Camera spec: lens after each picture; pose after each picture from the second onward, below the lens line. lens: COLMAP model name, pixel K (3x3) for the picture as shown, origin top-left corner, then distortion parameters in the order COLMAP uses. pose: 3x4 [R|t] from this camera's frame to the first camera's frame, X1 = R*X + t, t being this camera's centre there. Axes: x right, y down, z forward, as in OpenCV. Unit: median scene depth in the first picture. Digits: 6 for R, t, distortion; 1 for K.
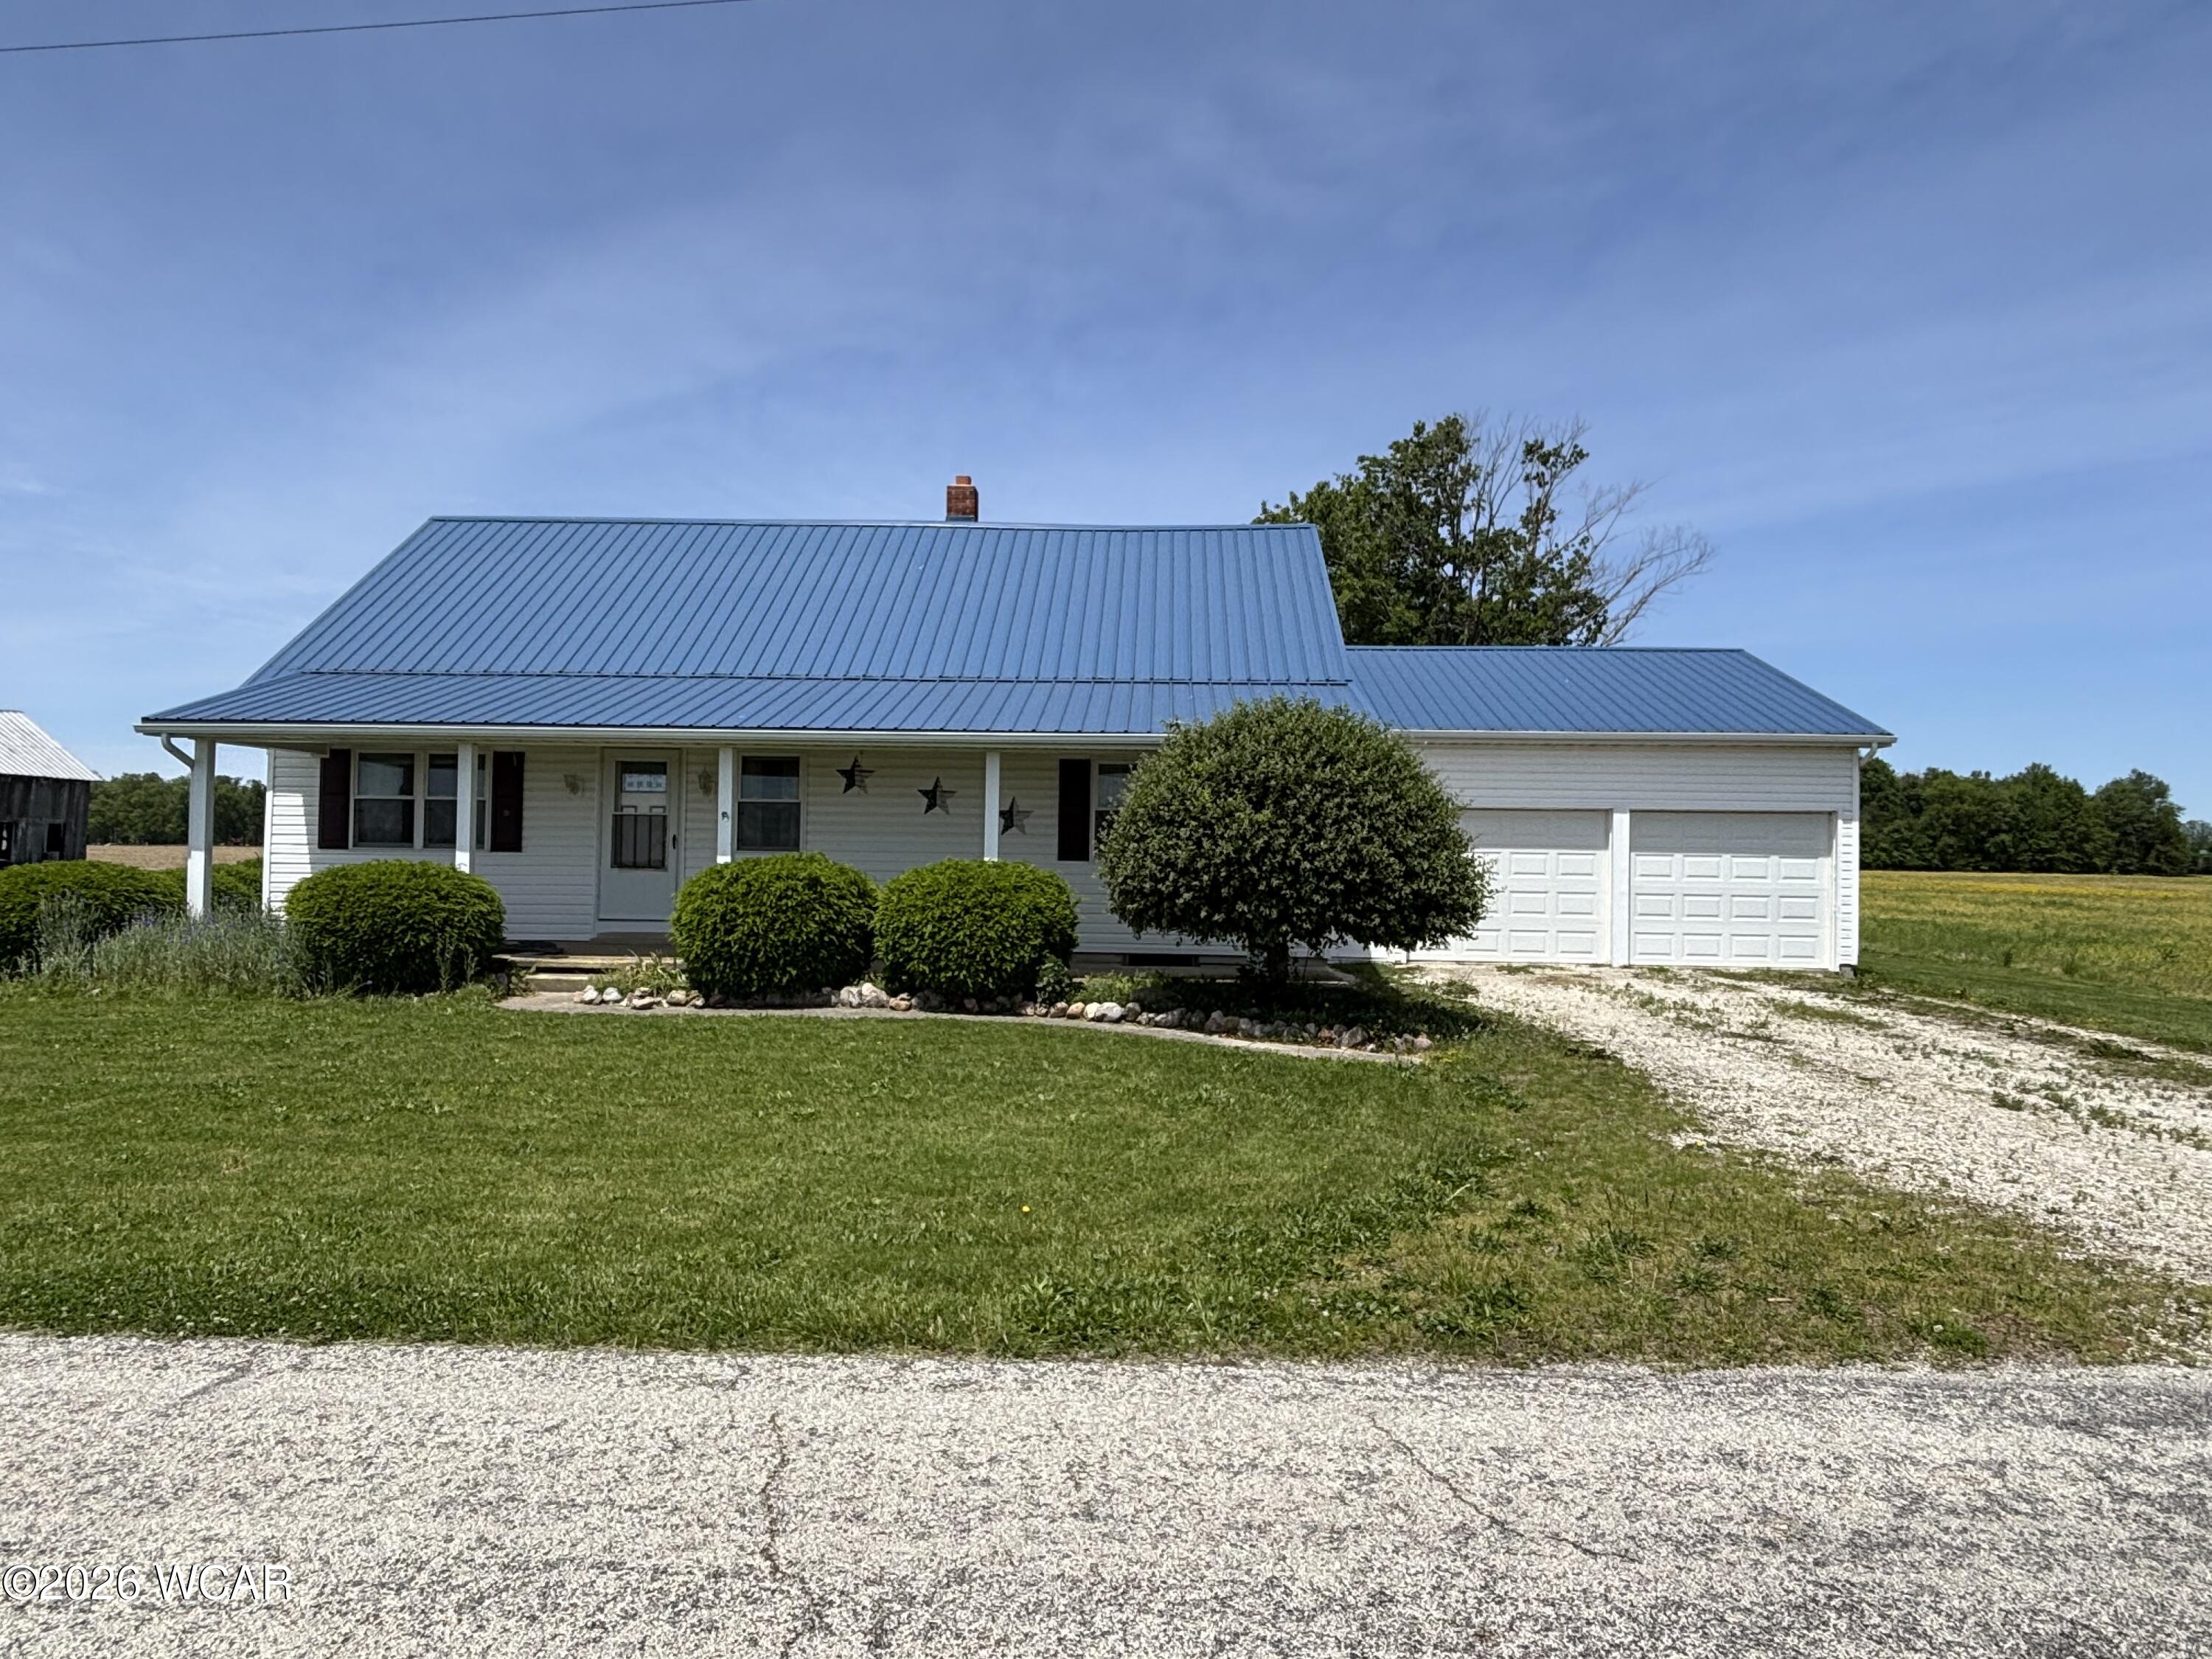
lens RADIAL K [[1383.0, 0, 1104.6], [0, 1383.0, 821.3], [0, 0, 1]] dist [0.009102, 0.000656]
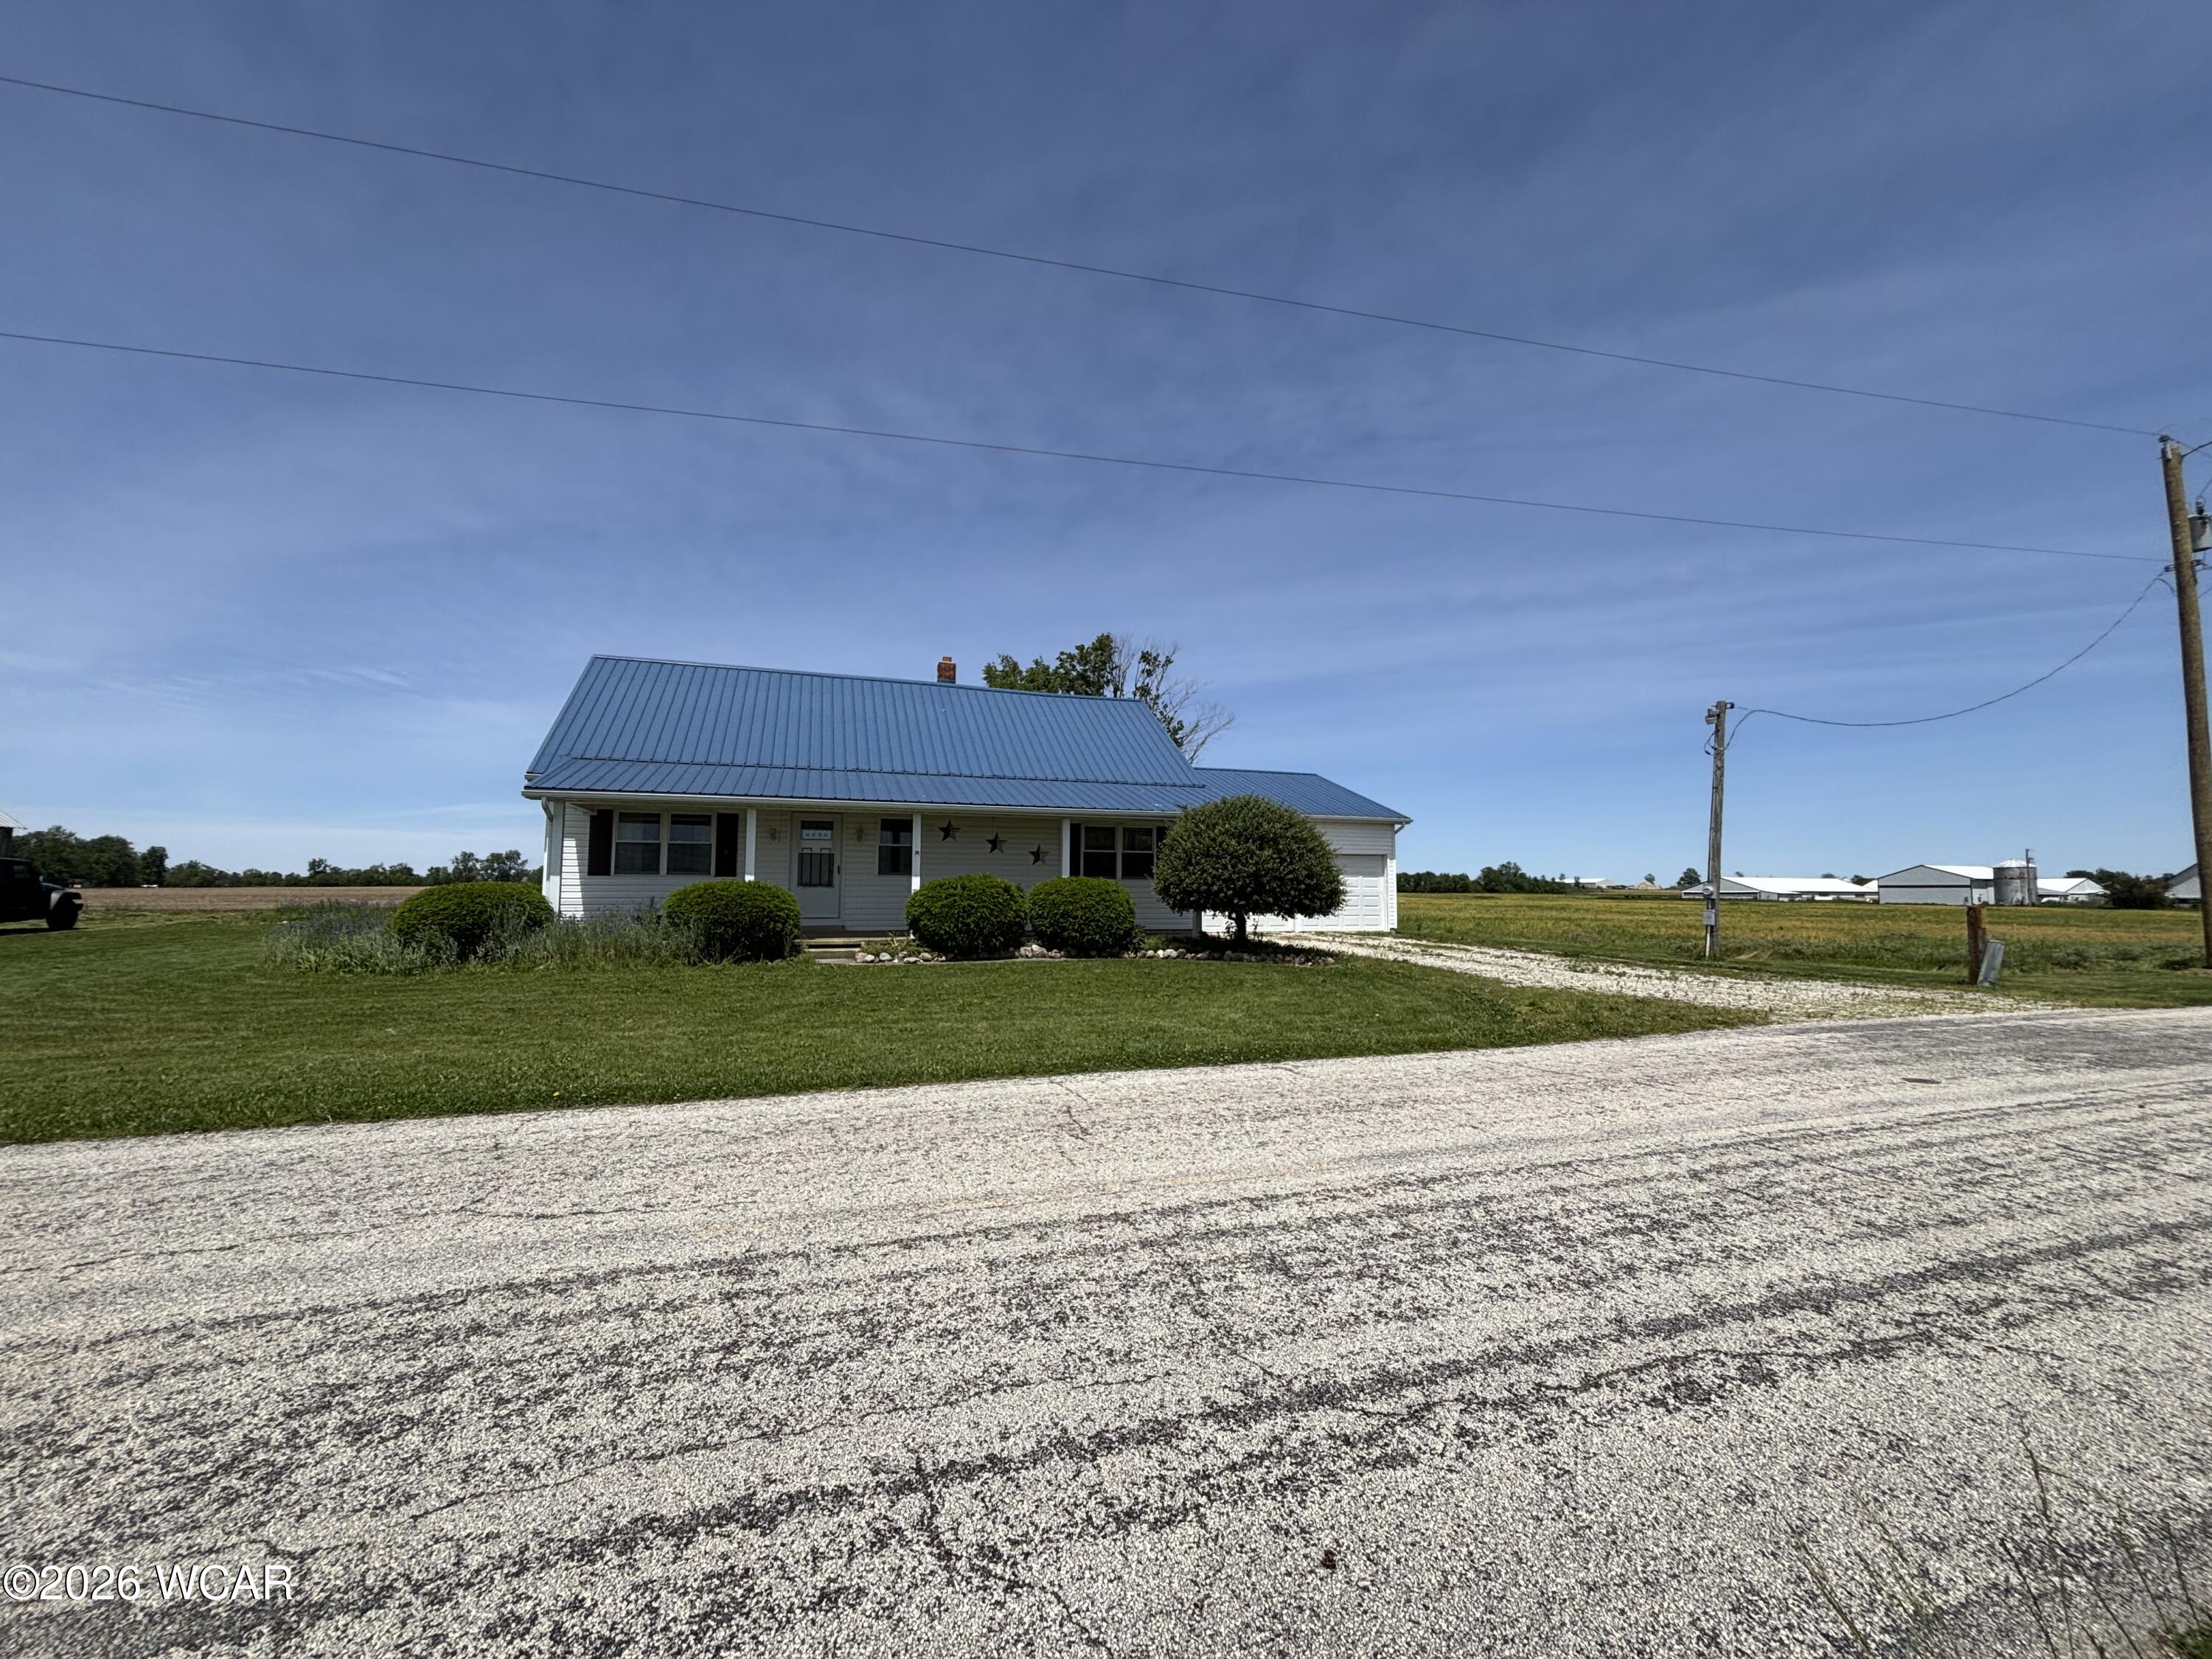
lens RADIAL K [[874.7, 0, 1096.7], [0, 874.7, 849.8], [0, 0, 1]] dist [-0.001029, -0.000095]
pose [[0.933196, 0.005410, 0.359327, -0.393089], [0.001134, 0.999837, -0.017999, 0.009864], [-0.359366, 0.017204, 0.933038, -0.082865]]
